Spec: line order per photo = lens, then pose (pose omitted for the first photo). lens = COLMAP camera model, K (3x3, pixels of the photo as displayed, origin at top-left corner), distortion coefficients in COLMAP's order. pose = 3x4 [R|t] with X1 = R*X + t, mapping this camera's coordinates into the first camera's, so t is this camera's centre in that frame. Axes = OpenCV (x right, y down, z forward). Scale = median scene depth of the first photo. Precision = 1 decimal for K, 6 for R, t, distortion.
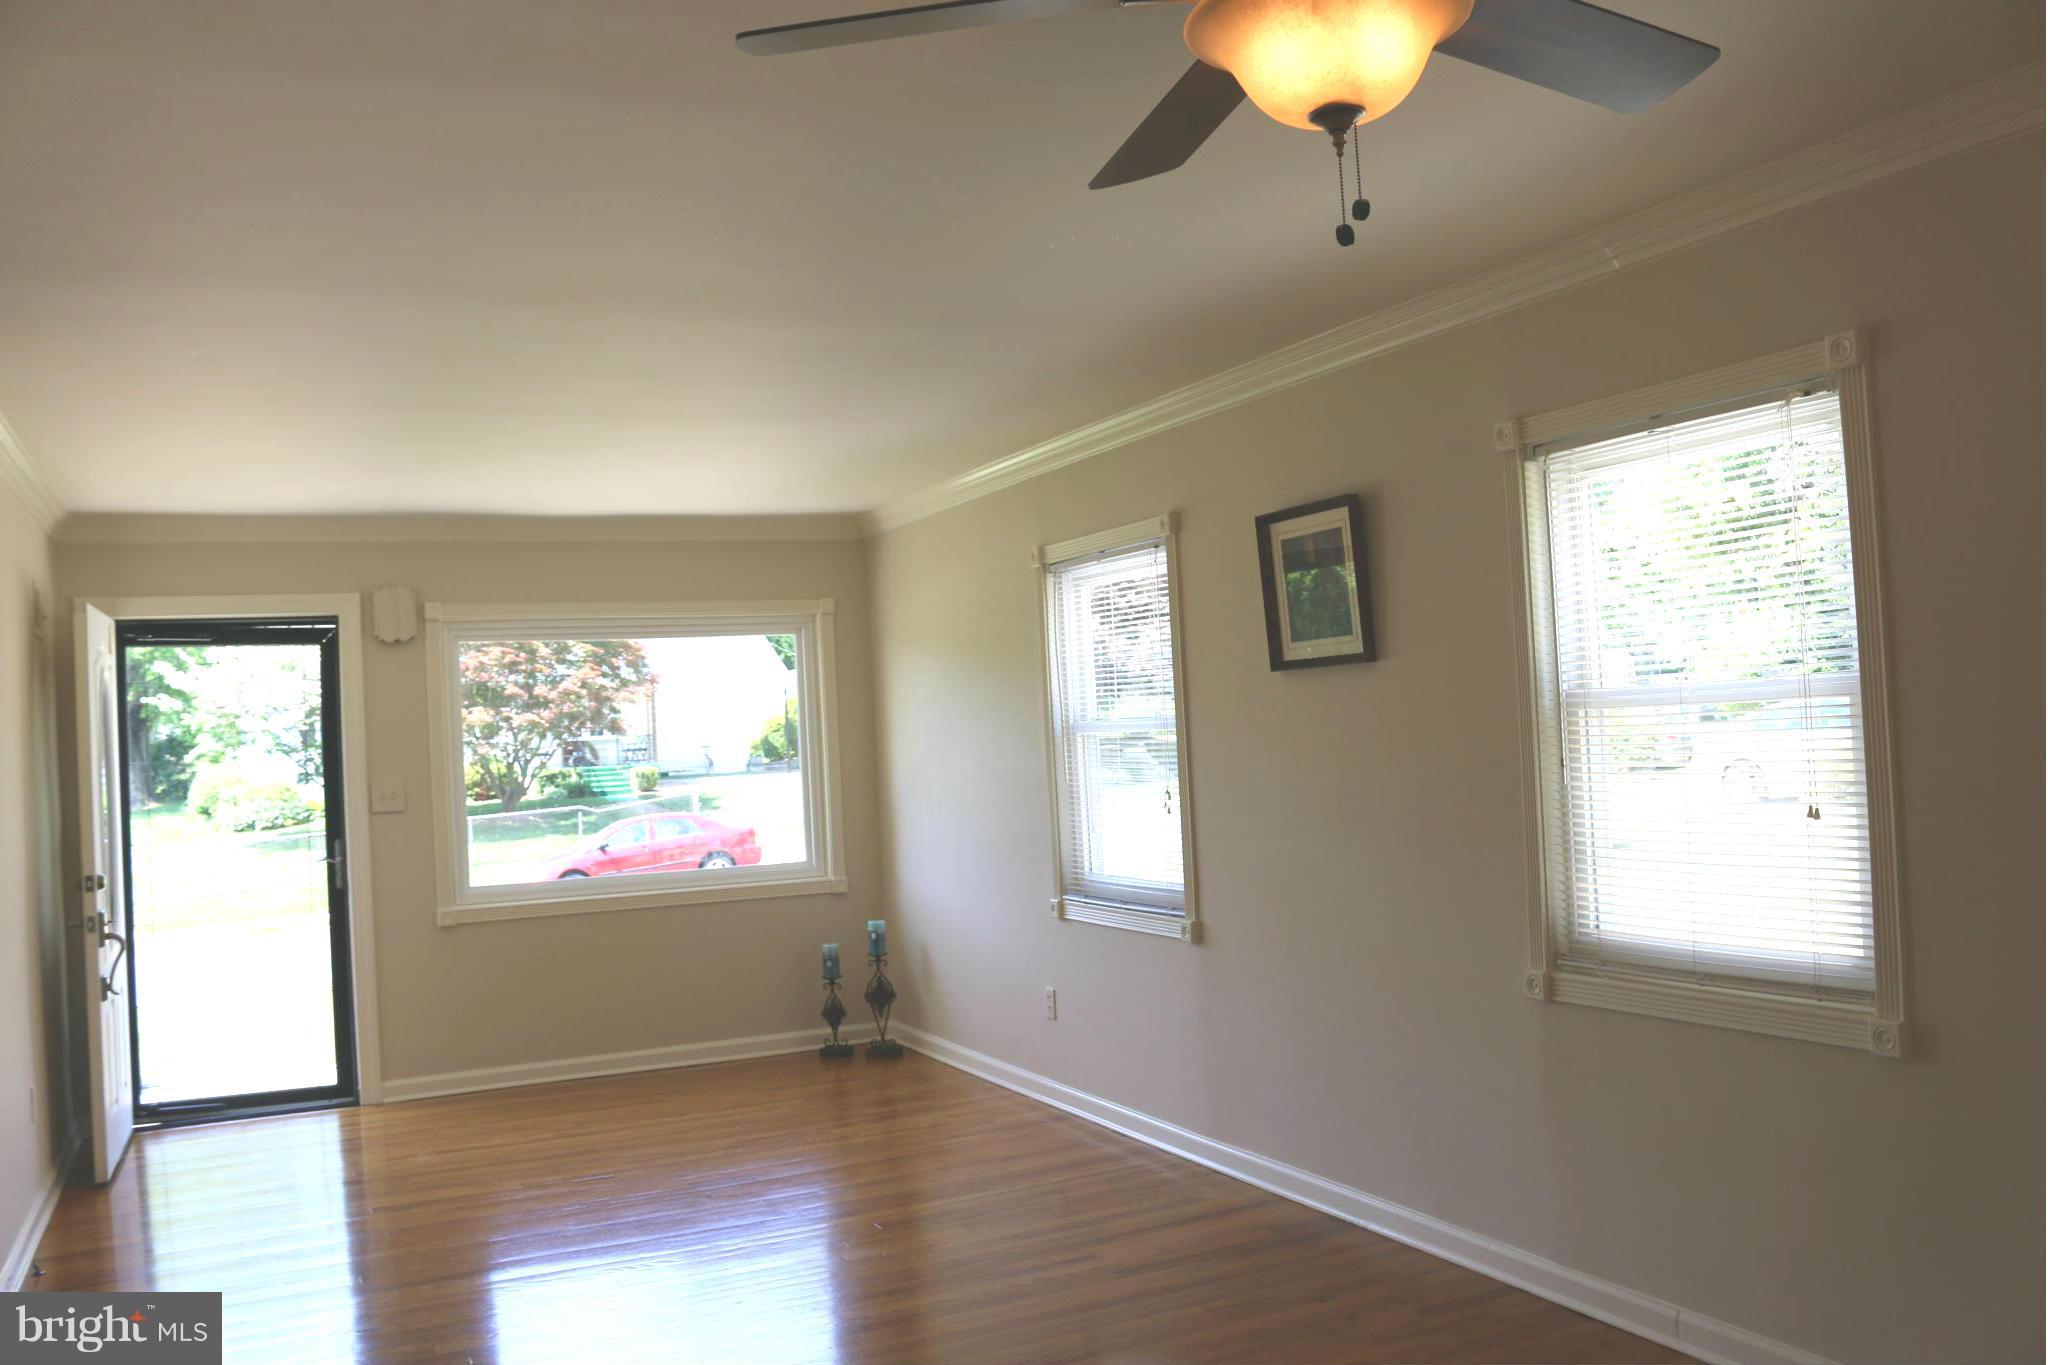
lens RADIAL K [[1681.0, 0, 1024.0], [0, 1681.0, 682.5], [0, 0, 1]] dist [-0.161104, 0.129769]
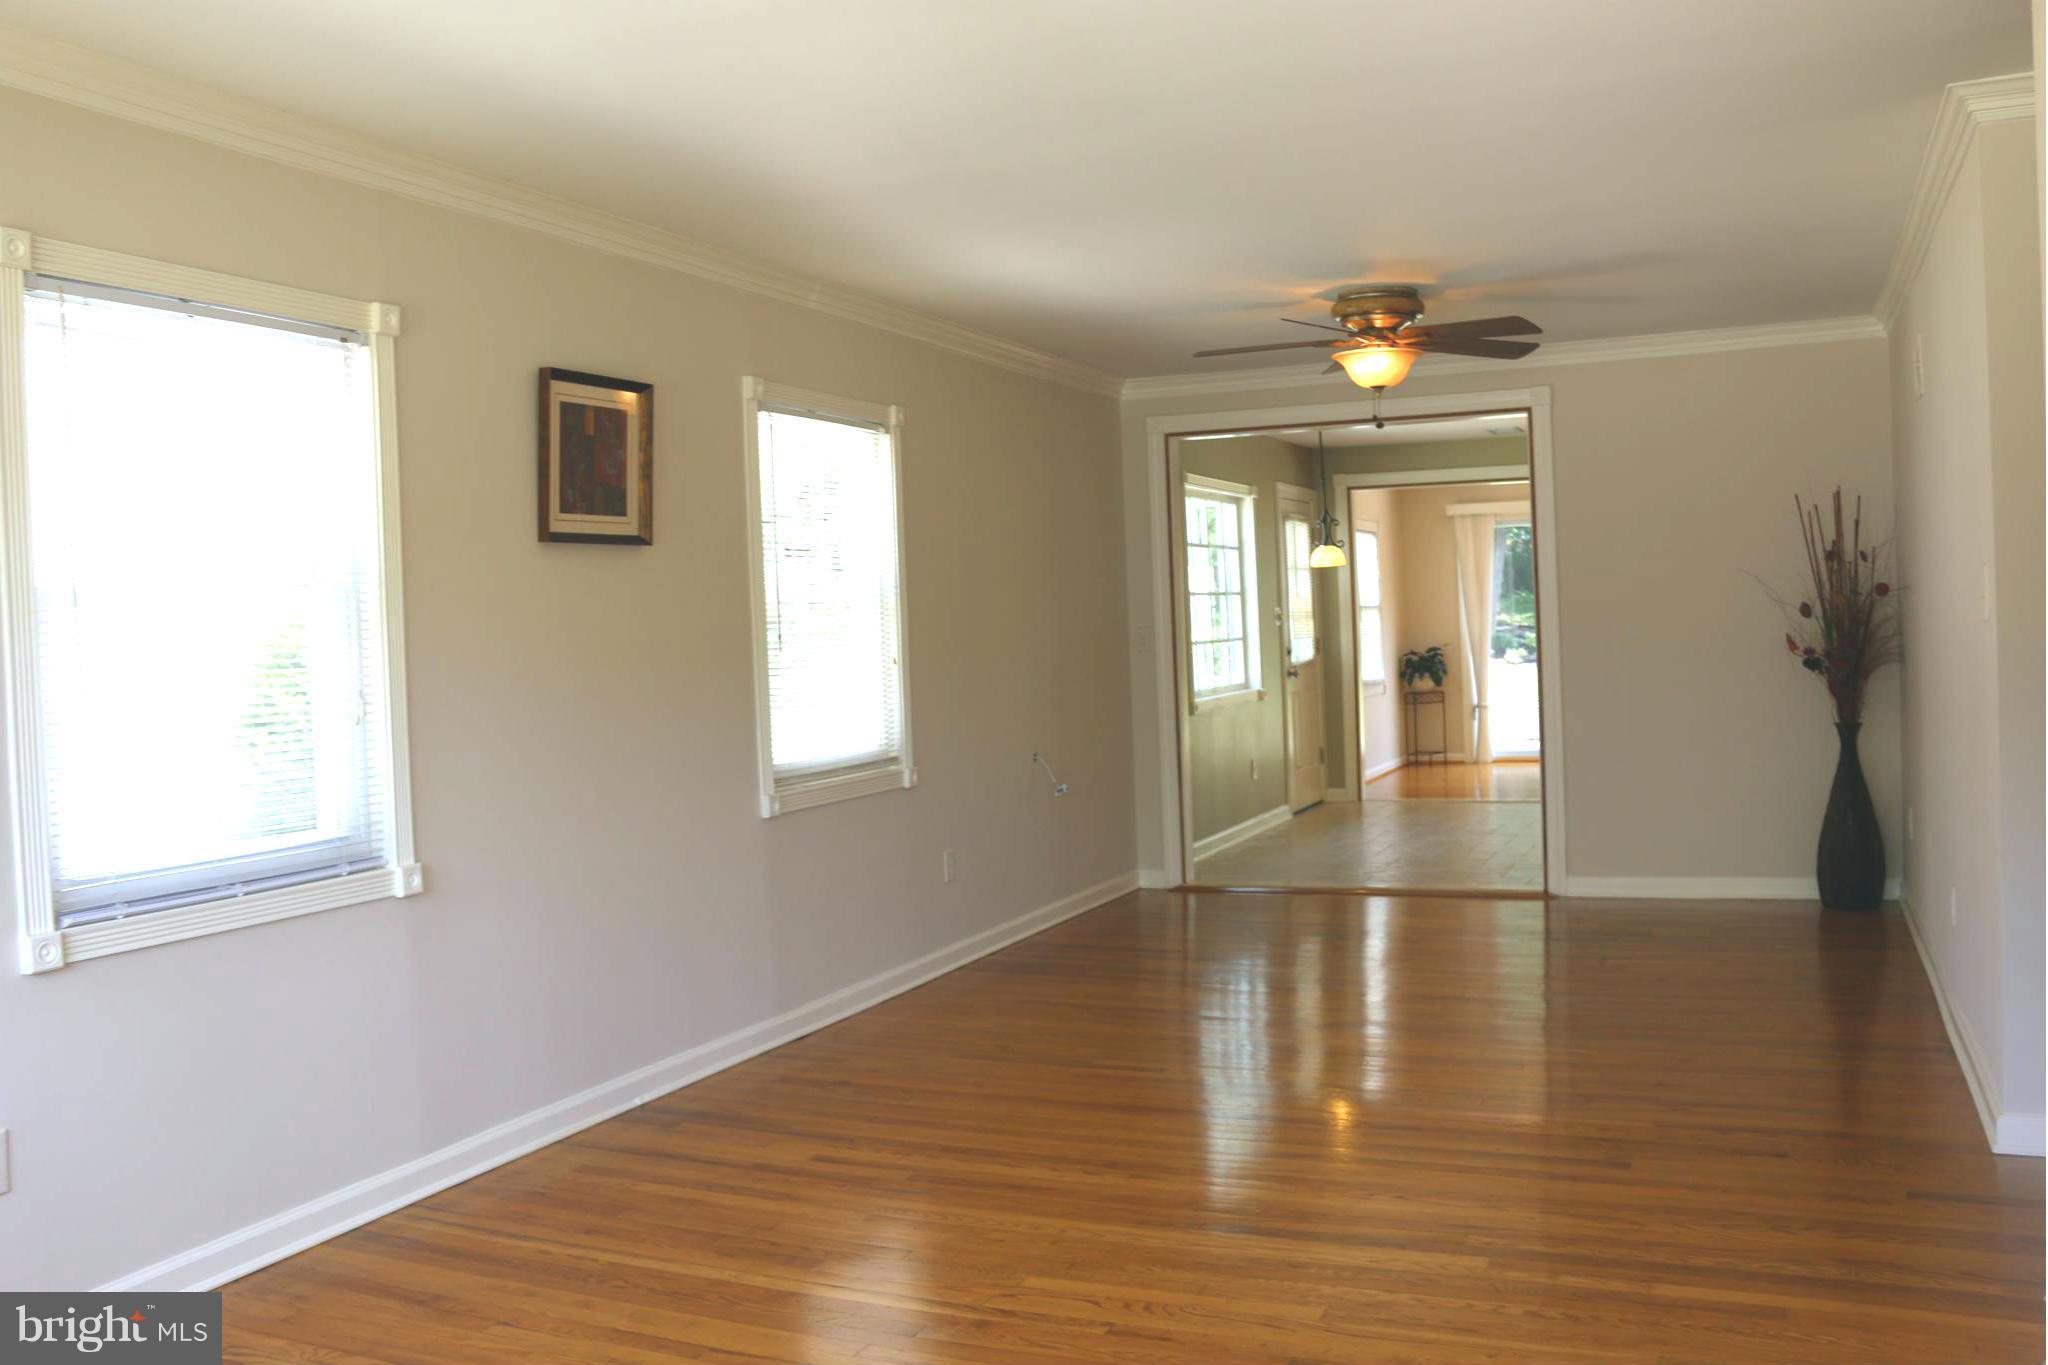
lens RADIAL K [[1681.0, 0, 1024.0], [0, 1681.0, 682.5], [0, 0, 1]] dist [-0.161104, 0.129769]
pose [[-0.628439, 0.042996, 0.776670, -0.715678], [0.046897, 0.998749, -0.017344, 0.098093], [-0.776444, 0.025524, -0.629669, 1.400276]]
